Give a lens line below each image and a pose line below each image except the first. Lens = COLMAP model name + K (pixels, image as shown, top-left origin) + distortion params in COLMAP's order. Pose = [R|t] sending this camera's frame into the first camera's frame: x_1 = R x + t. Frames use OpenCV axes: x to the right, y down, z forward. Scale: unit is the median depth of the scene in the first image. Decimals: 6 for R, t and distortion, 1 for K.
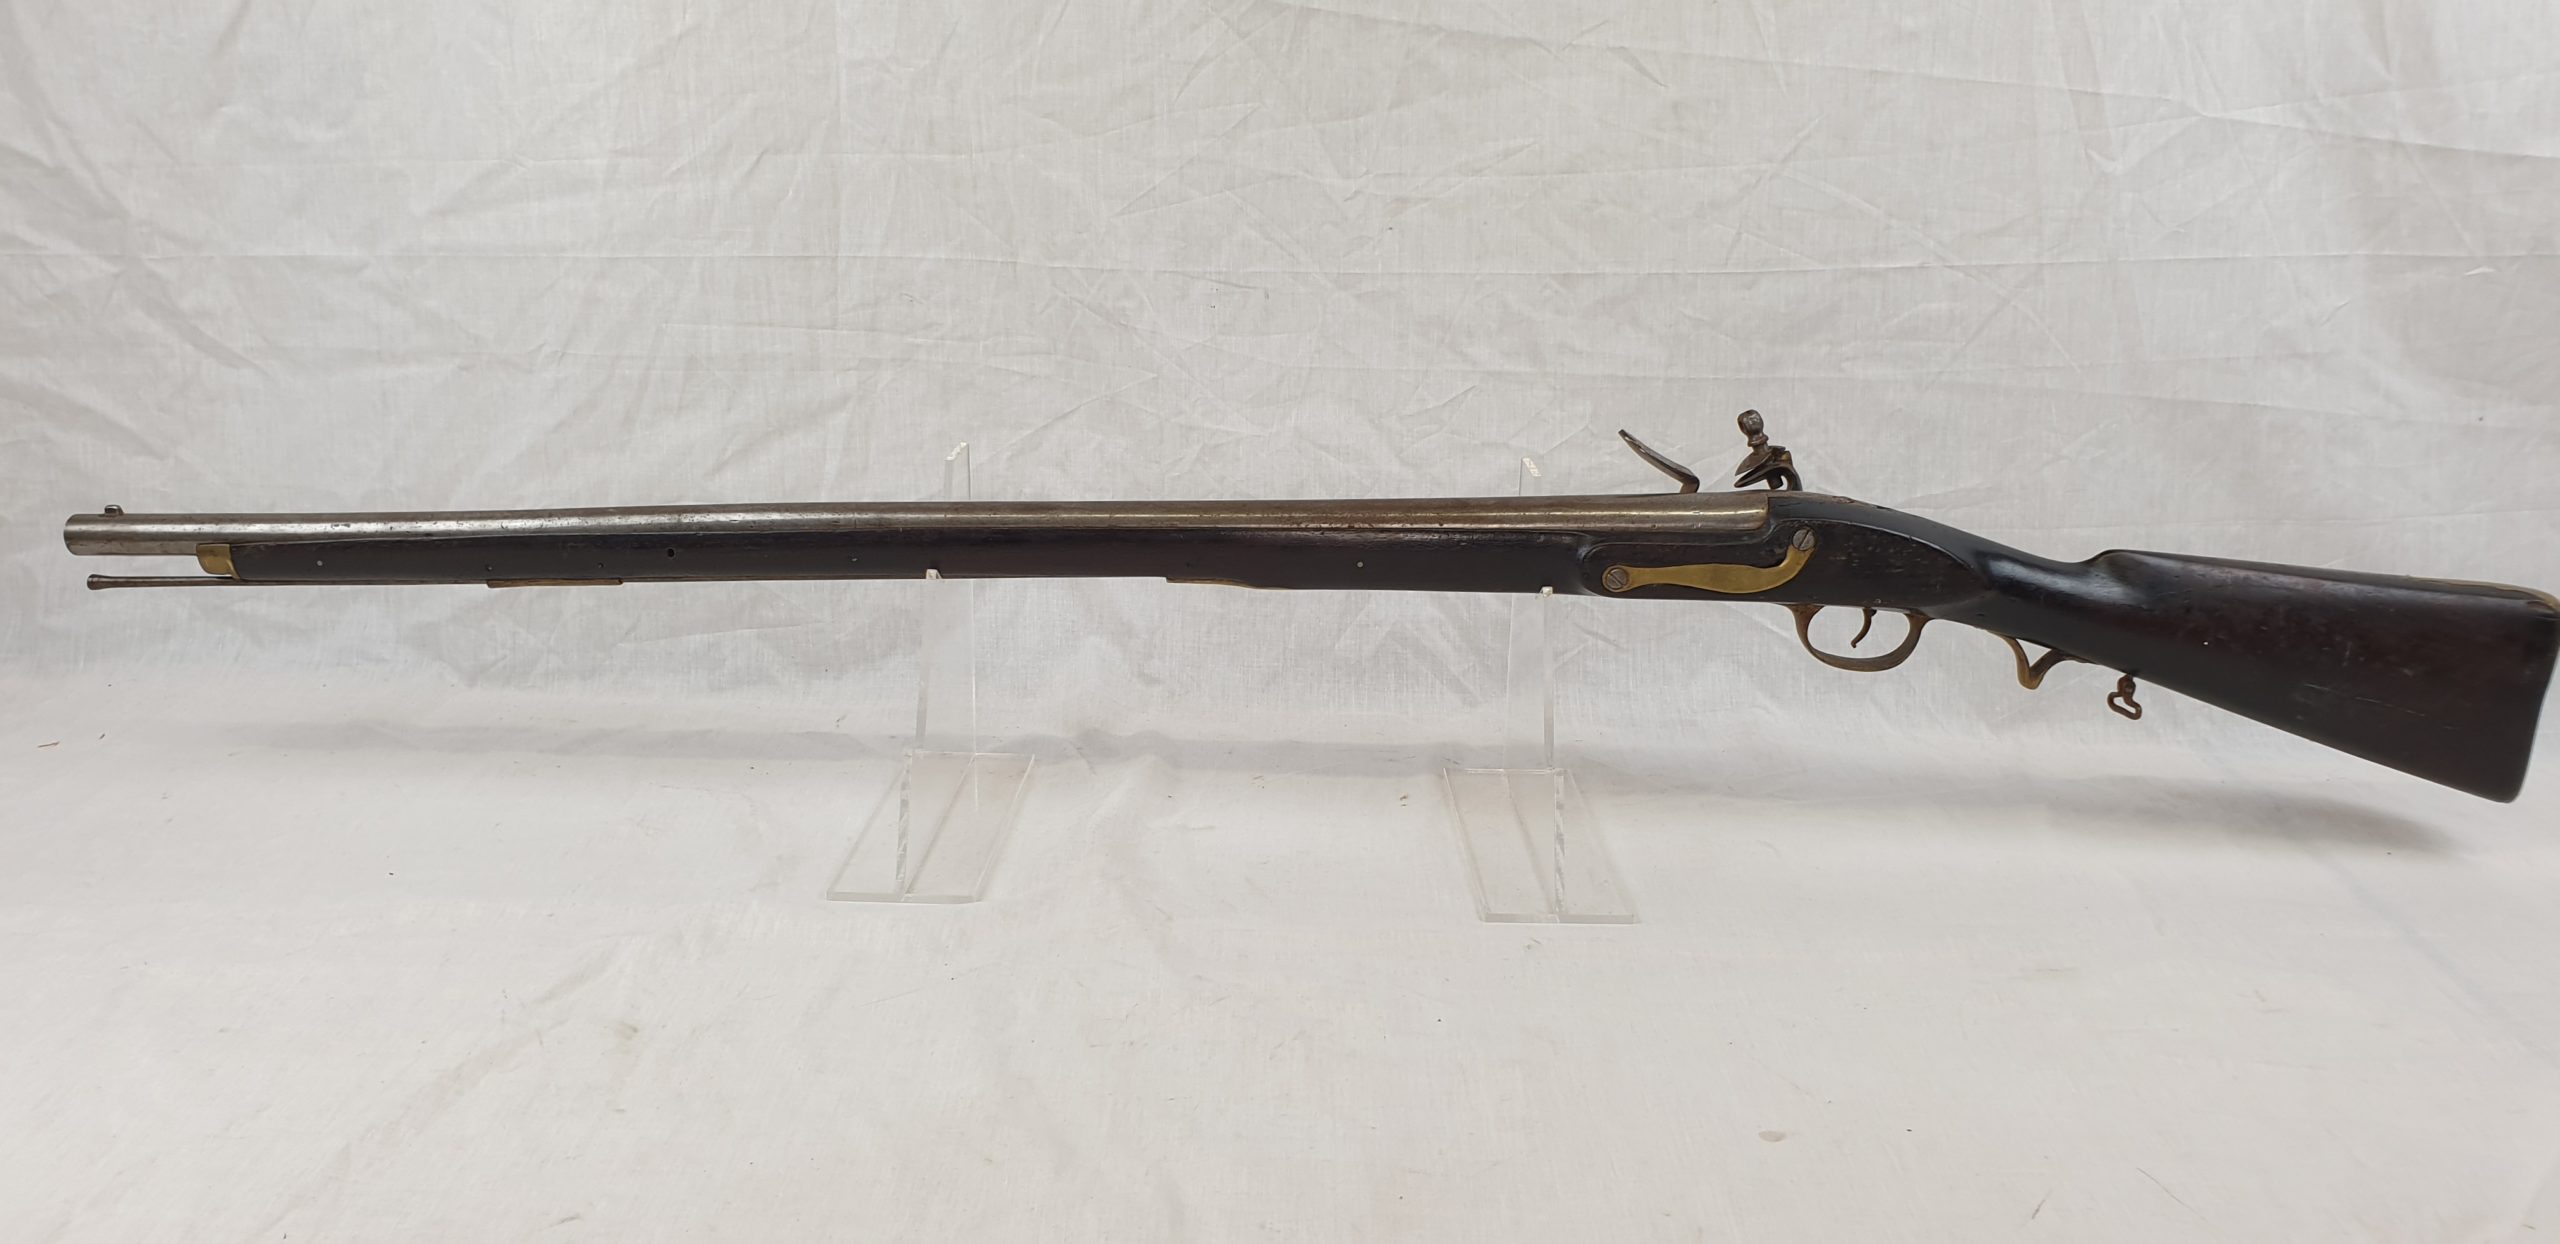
lens RADIAL K [[1995.2, 0, 1264.6], [0, 1995.2, 620.3], [0, 0, 1]] dist [0.047232, -0.004647]
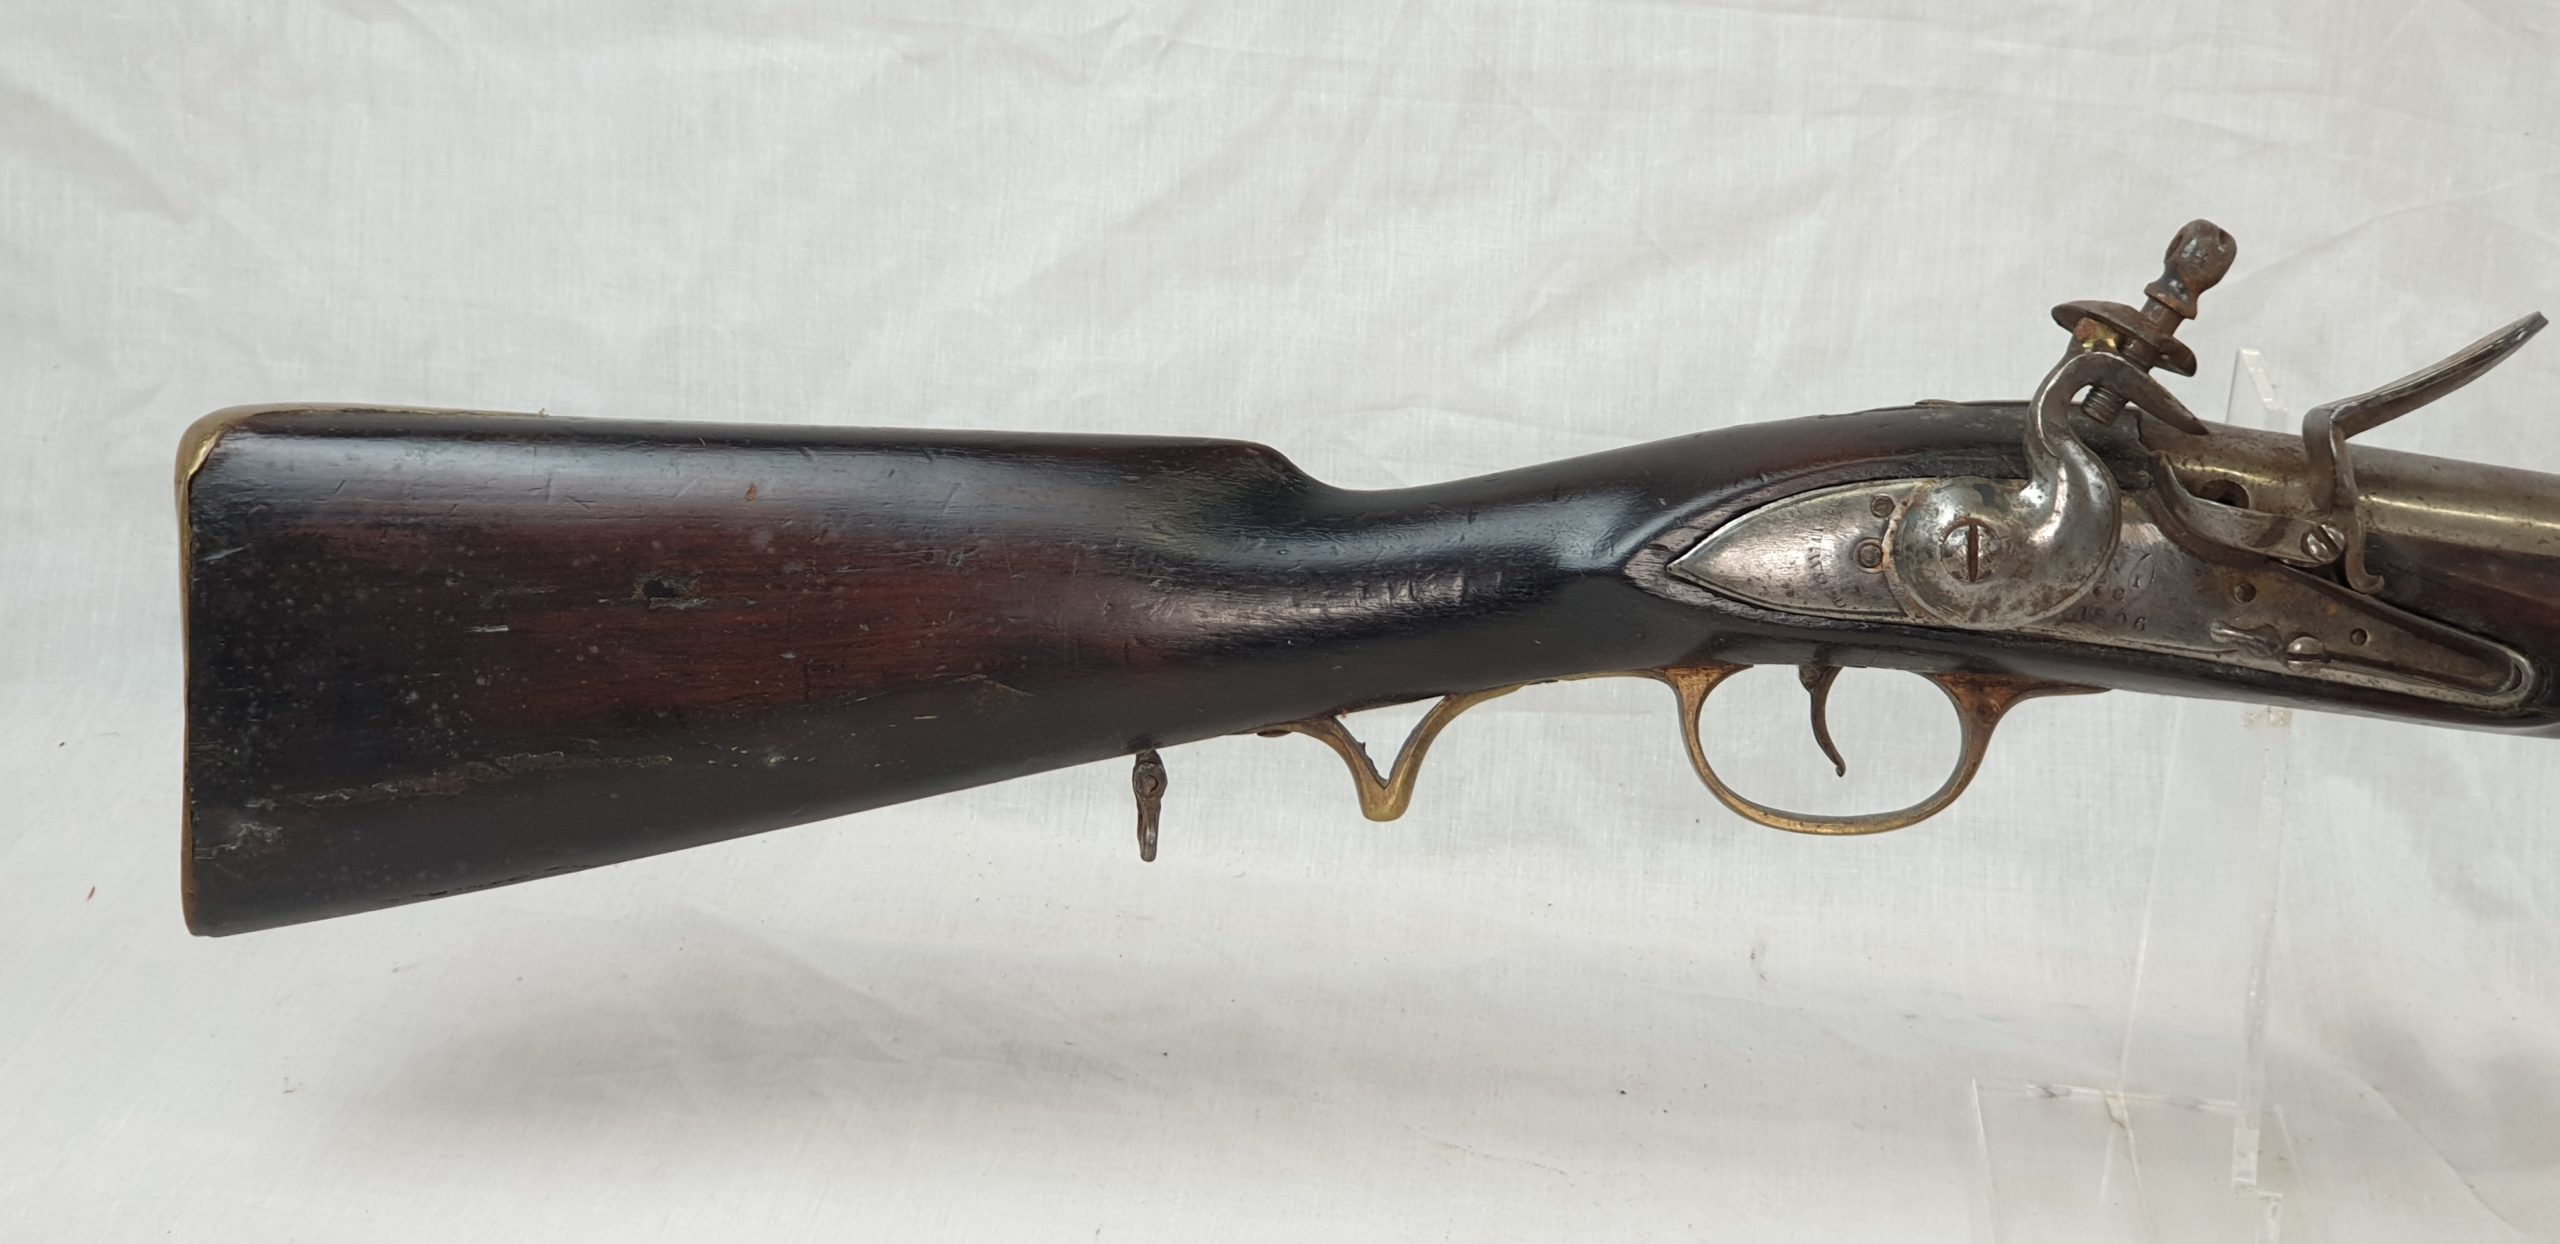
lens RADIAL K [[3824.8, 0, 1344.7], [0, 3824.8, 596.9], [0, 0, 1]] dist [0.279948, -1.332234]
pose [[0.995868, 0.064927, -0.063489, -0.253661], [-0.060644, 0.995894, 0.067211, -0.073971], [0.067592, -0.063083, 0.995717, 0.200573]]
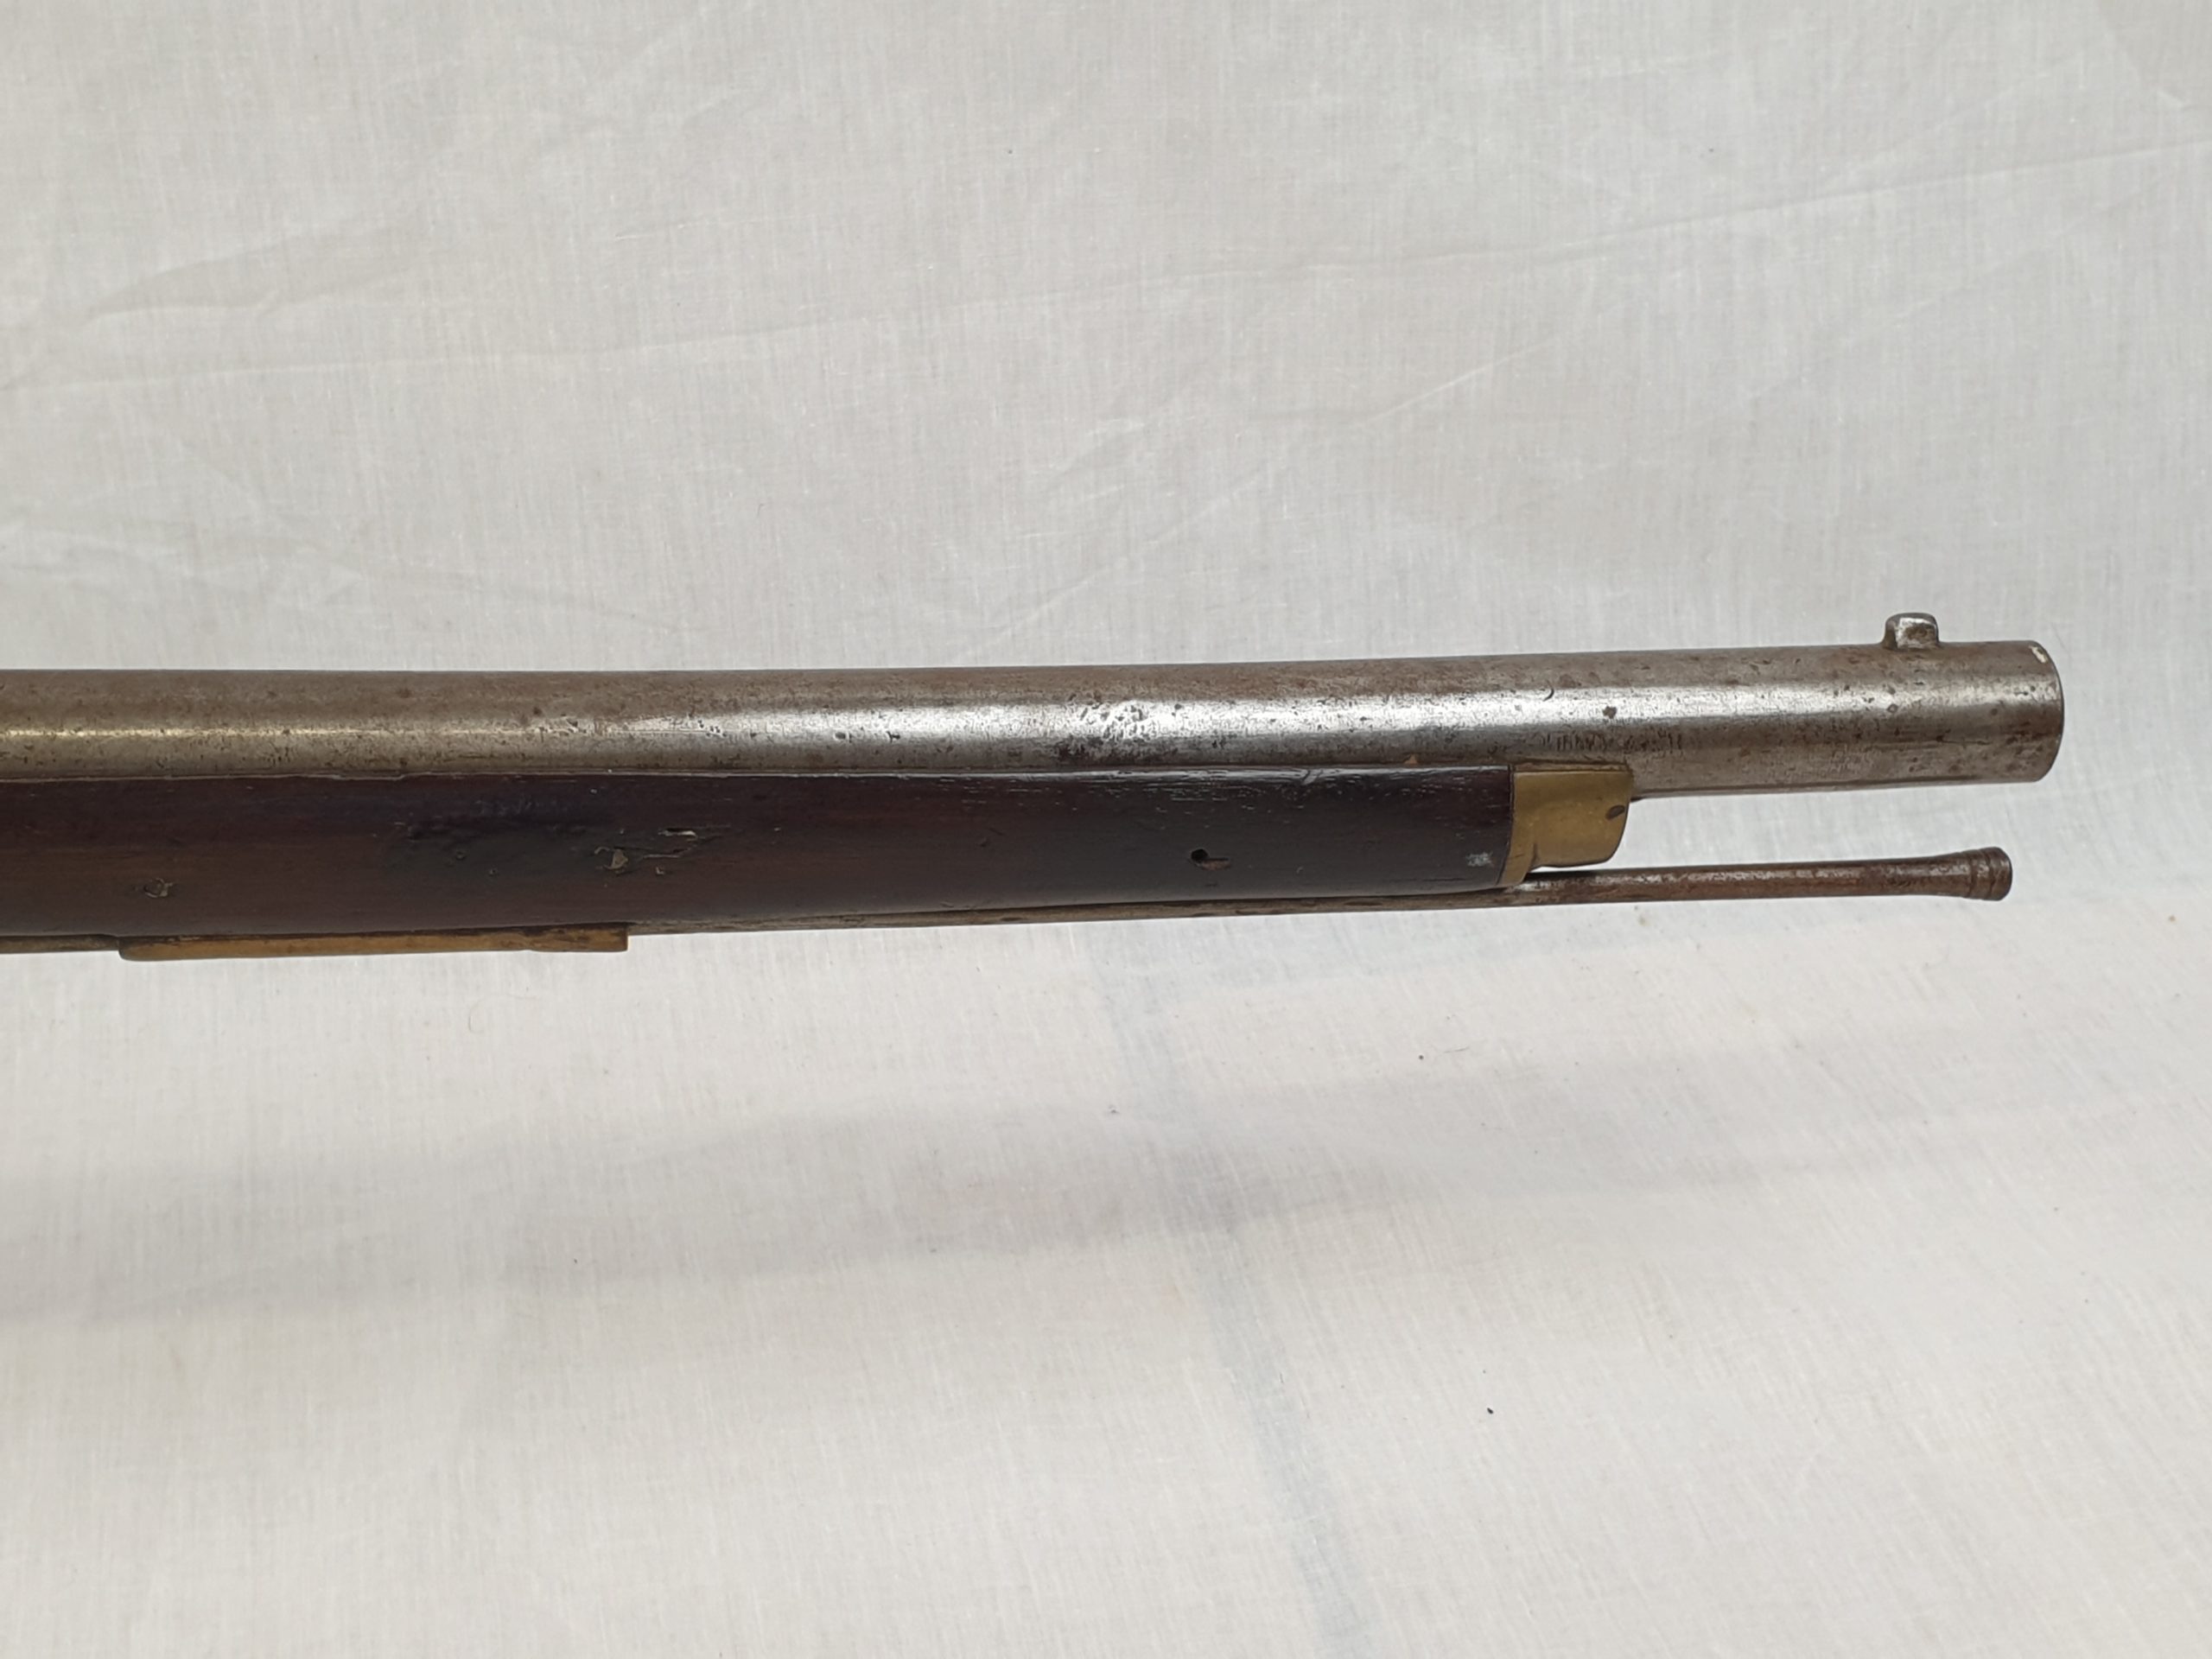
lens RADIAL K [[3399.7, 0, 1111.4], [0, 3399.7, 847.7], [0, 0, 1]] dist [0.325539, -1.649723]
pose [[0.976584, -0.109670, 0.185084, 0.360141], [0.063840, 0.969289, 0.237495, -0.092346], [-0.205446, -0.220119, 0.953593, 0.456210]]
